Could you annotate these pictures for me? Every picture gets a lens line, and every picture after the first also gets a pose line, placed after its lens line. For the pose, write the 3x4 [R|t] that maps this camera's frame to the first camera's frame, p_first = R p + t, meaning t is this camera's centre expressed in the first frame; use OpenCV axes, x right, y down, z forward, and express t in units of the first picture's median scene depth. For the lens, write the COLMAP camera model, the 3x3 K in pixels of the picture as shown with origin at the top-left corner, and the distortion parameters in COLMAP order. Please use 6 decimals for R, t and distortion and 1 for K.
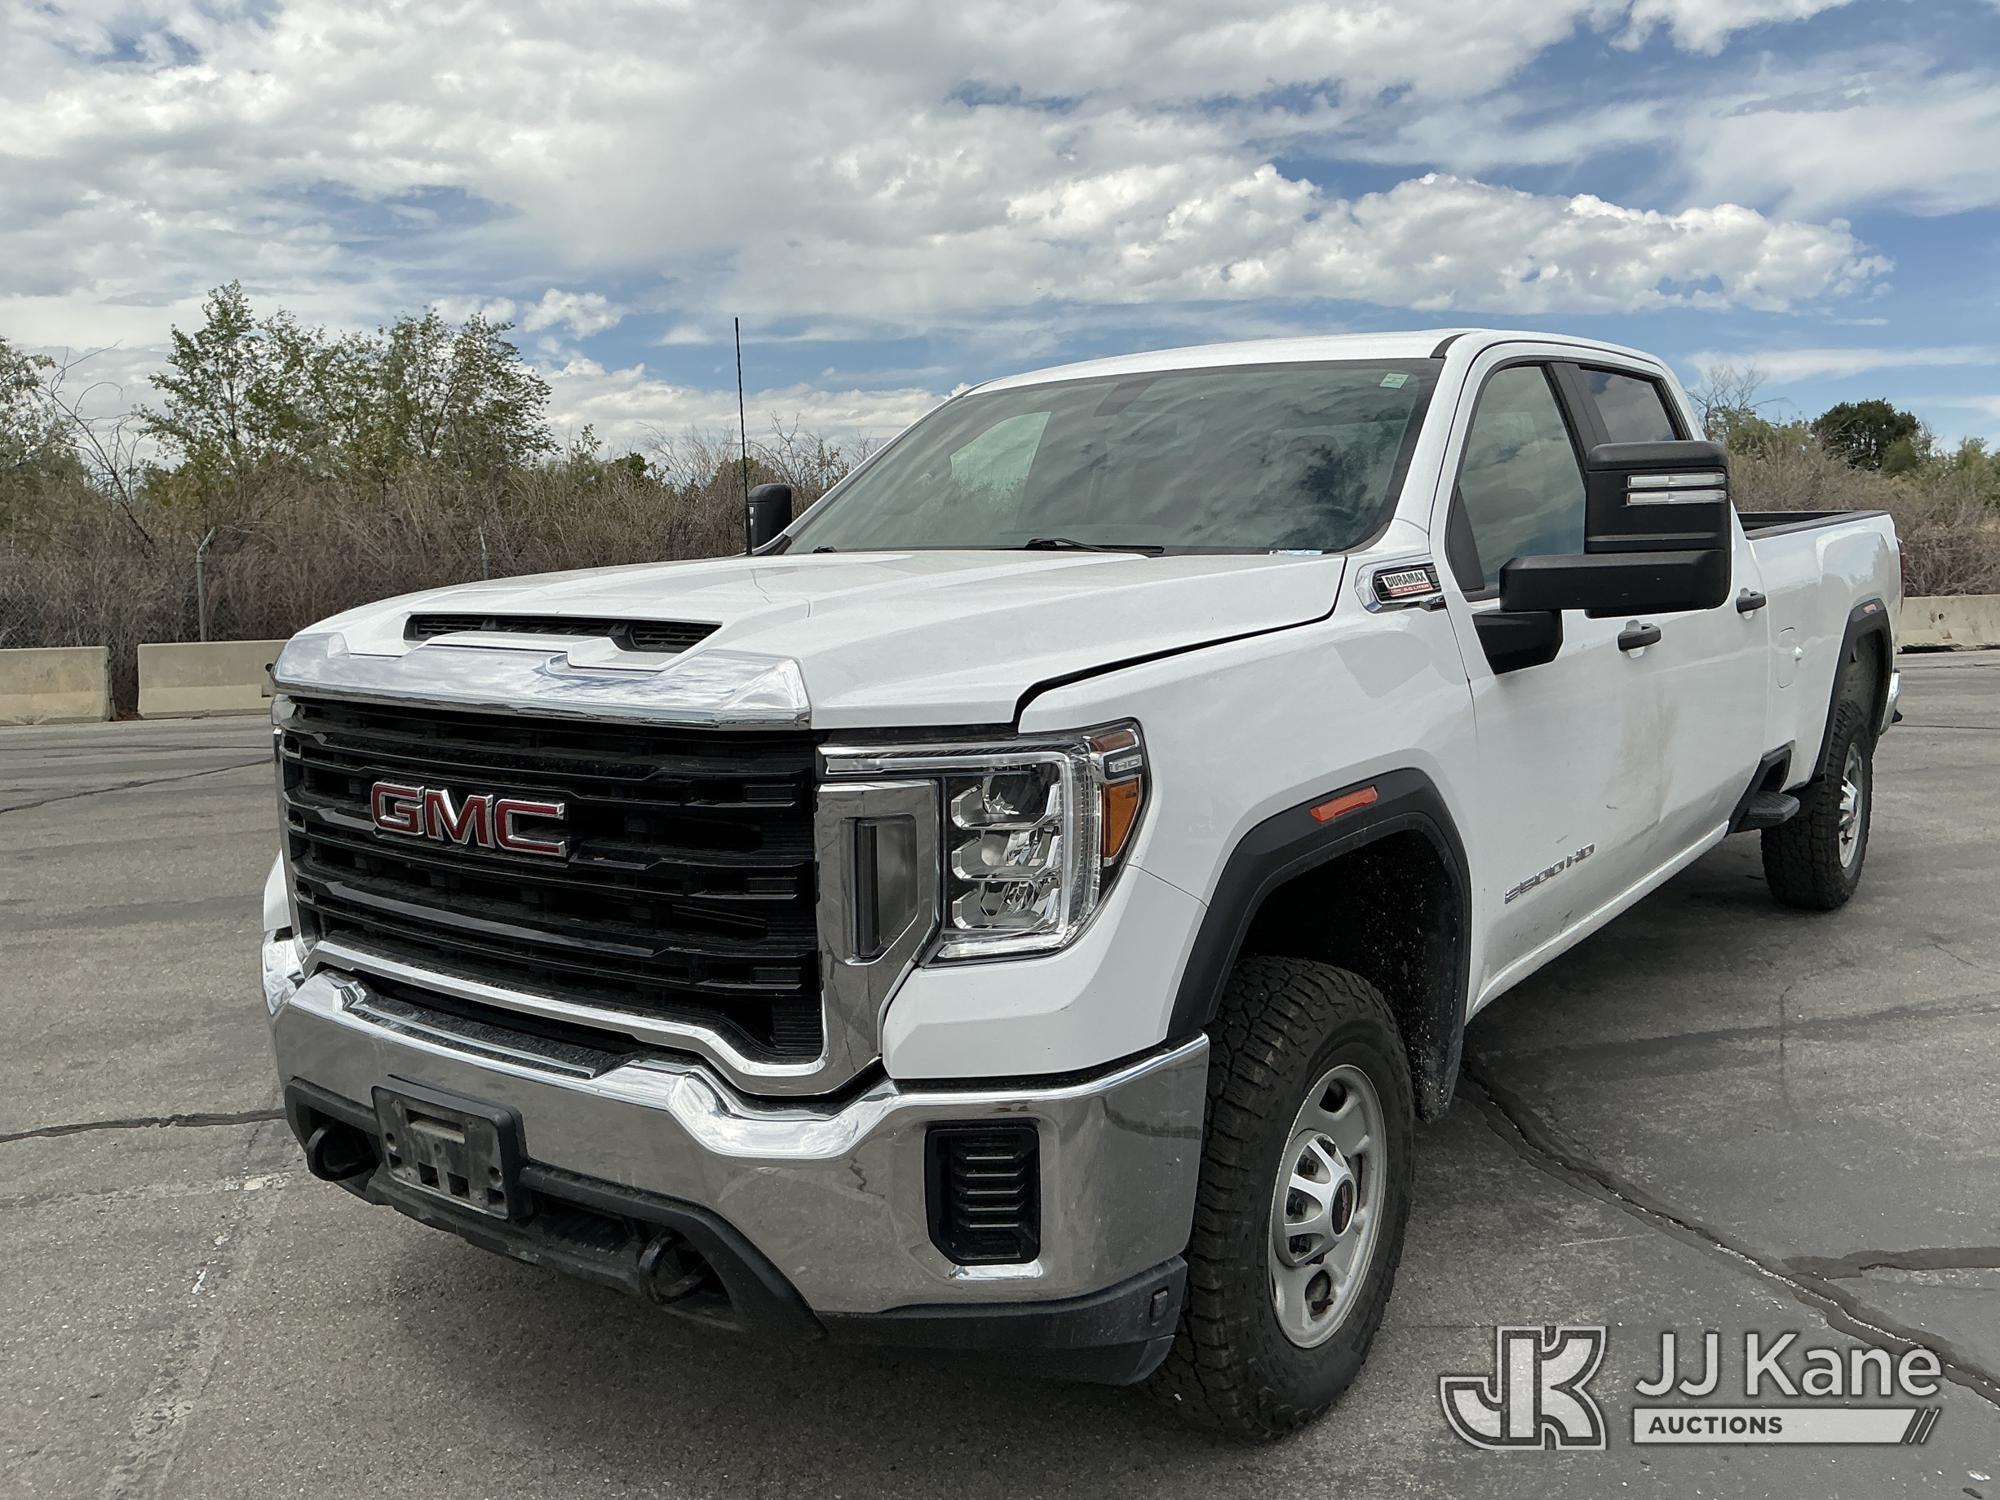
lens RADIAL K [[1690.5, 0, 1000.0], [0, 1690.5, 750.0], [0, 0, 1]] dist [0.035322, -0.001784]
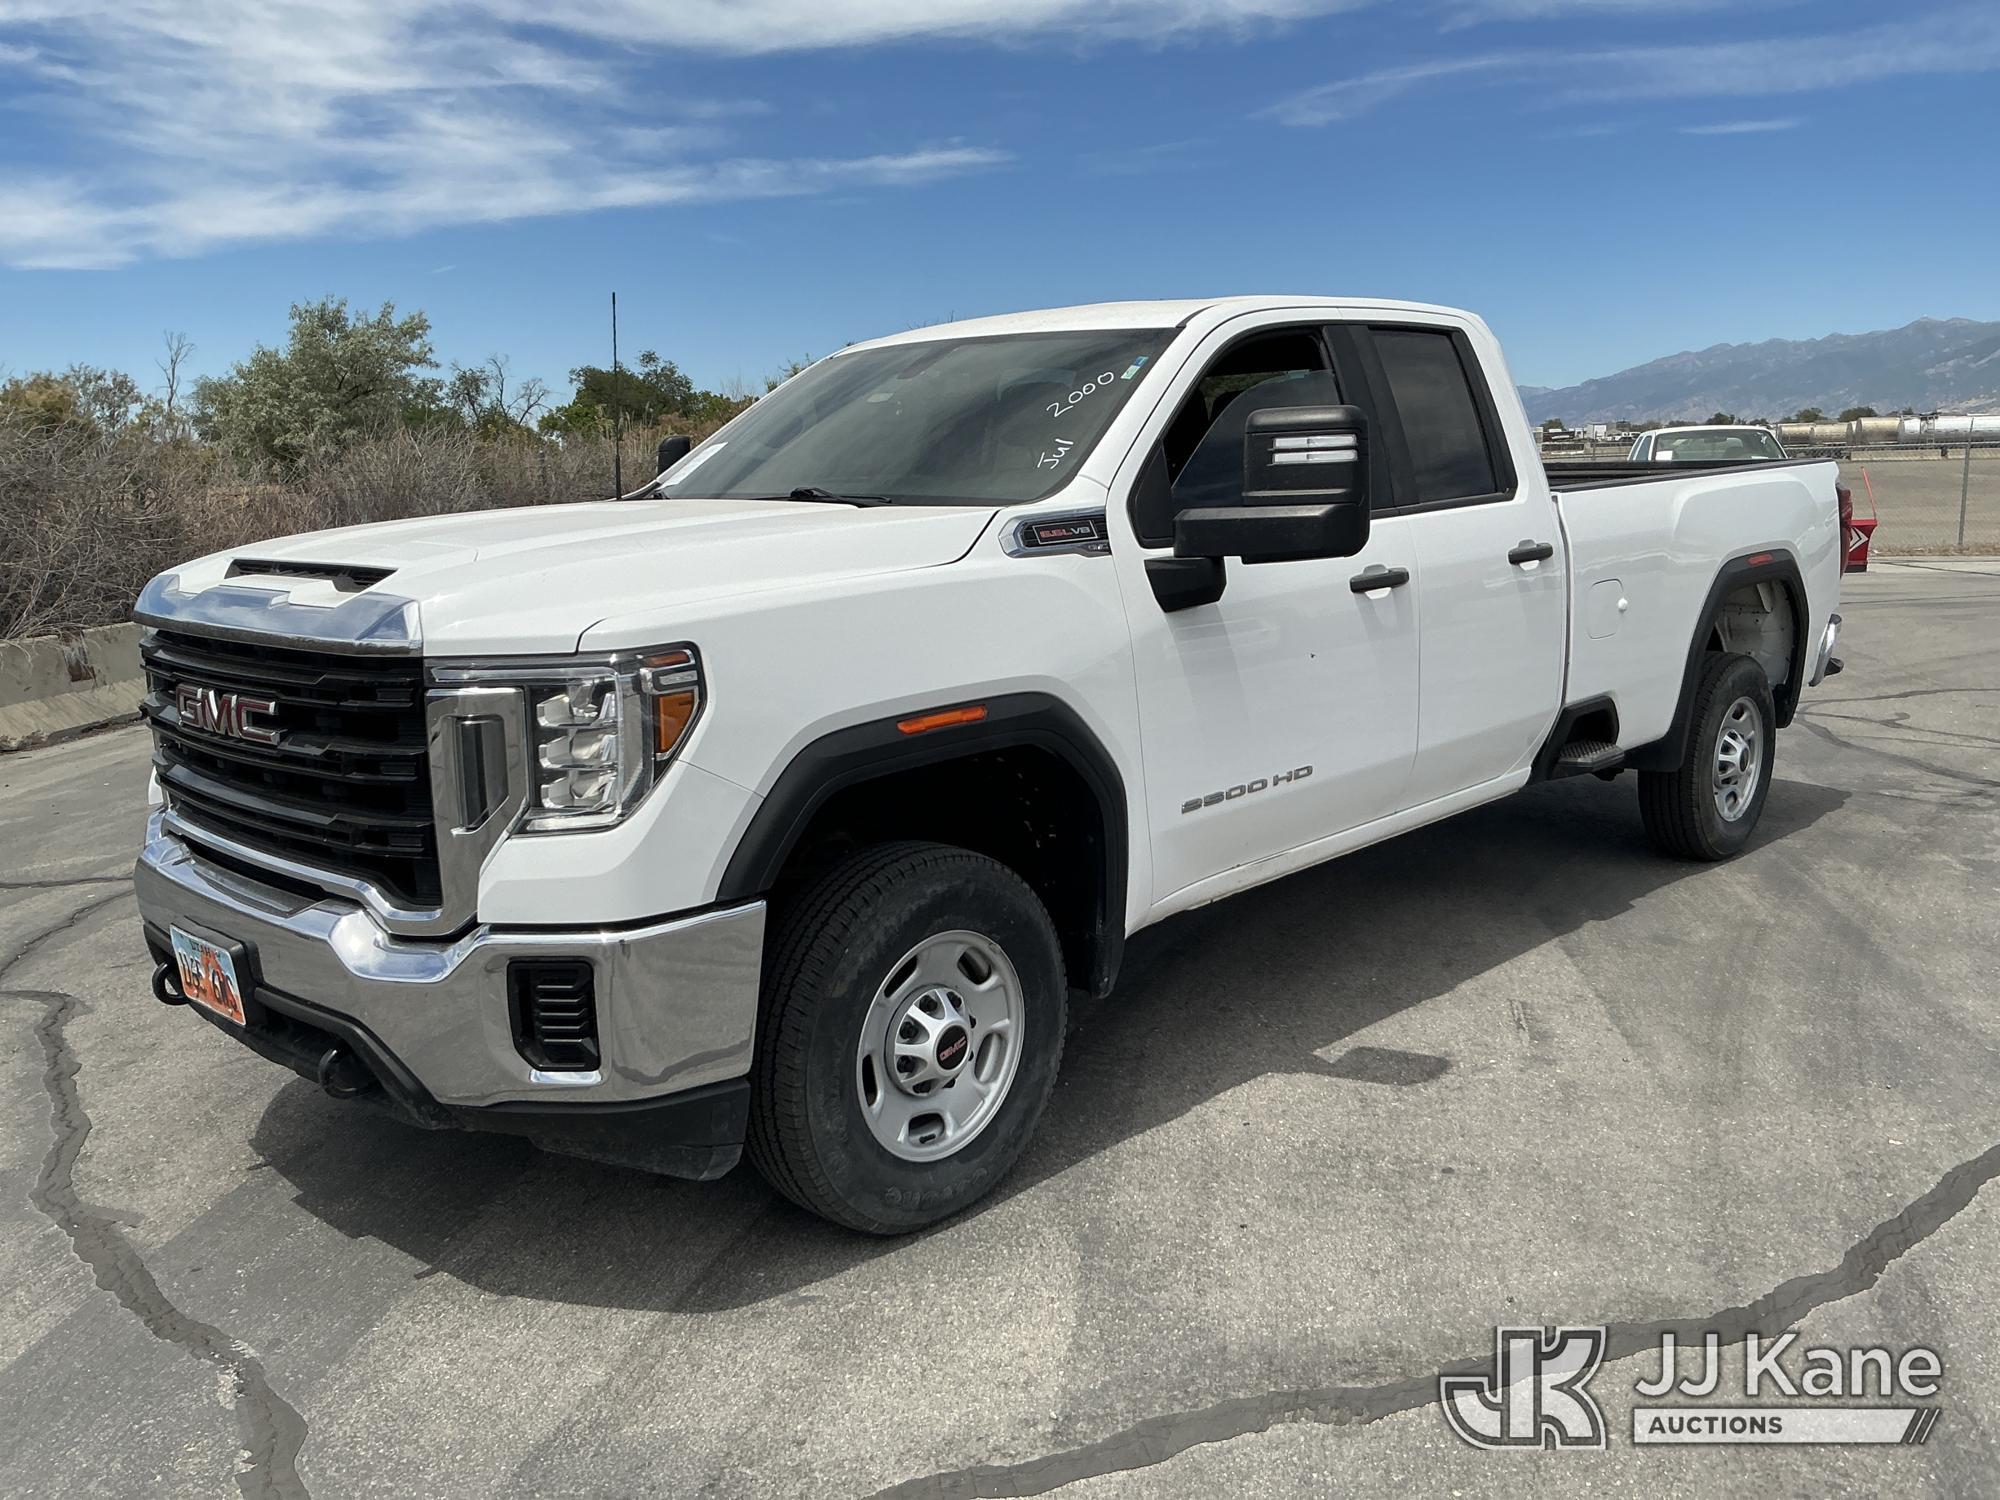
lens RADIAL K [[1690.5, 0, 1000.0], [0, 1690.5, 750.0], [0, 0, 1]] dist [0.035322, -0.001784]
pose [[0.991161, 0.024912, -0.130304, 0.458400], [-0.020031, 0.999052, 0.038638, 0.007611], [0.131143, -0.035687, 0.990721, -0.193469]]
